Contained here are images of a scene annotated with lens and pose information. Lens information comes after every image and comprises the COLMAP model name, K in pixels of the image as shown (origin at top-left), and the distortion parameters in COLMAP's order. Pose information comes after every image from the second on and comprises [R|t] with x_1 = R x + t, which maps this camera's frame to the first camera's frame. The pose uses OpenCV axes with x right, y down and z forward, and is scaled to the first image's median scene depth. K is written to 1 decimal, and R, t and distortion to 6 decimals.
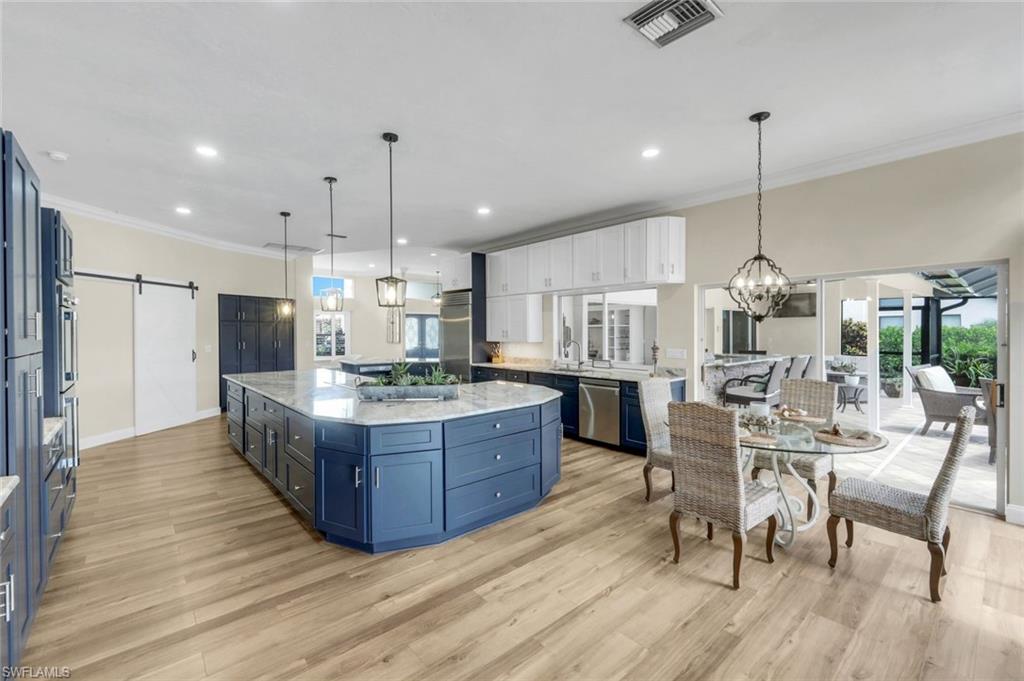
lens RADIAL K [[431.0, 0, 508.1], [0, 431.0, 333.8], [0, 0, 1]] dist [-0.000617, -0.000053]
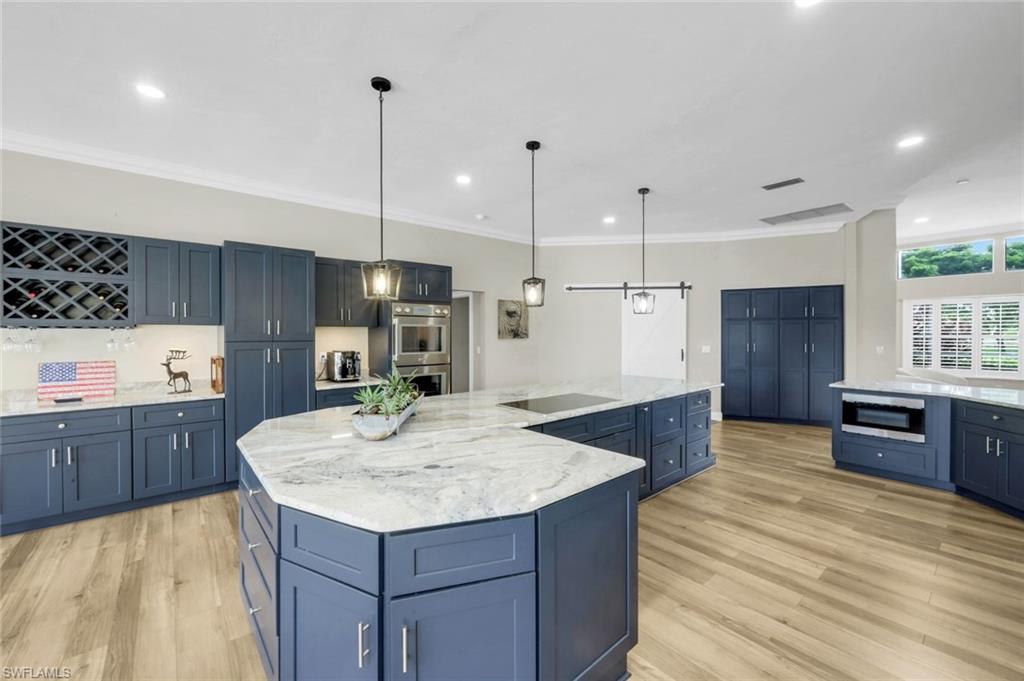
lens RADIAL K [[411.5, 0, 508.8], [0, 411.5, 336.4], [0, 0, 1]] dist [-0.000157, 0.000144]
pose [[-0.017564, 0.011493, -0.999780, 0.679705], [-0.004591, 0.999922, 0.011575, -0.005431], [0.999835, 0.004793, -0.017510, 1.766919]]
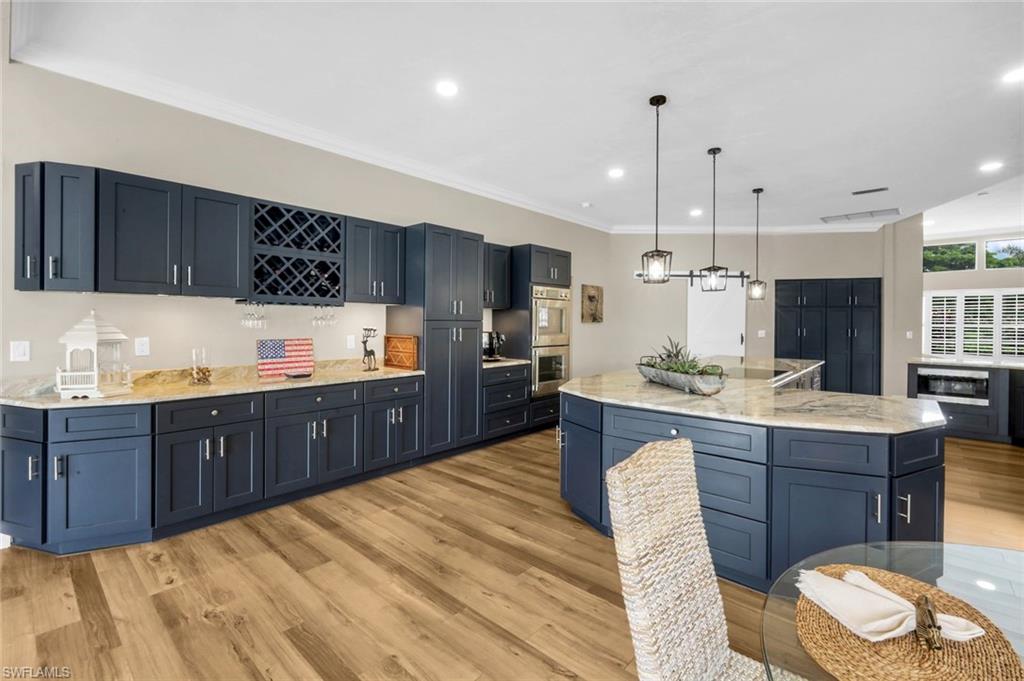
lens RADIAL K [[450.2, 0, 512.1], [0, 450.2, 323.8], [0, 0, 1]] dist [0.000532, -0.000033]
pose [[0.126936, 0.009696, -0.991863, 0.926772], [-0.013227, 0.999880, 0.008082, 0.031209], [0.991823, 0.012094, 0.127049, 0.810967]]
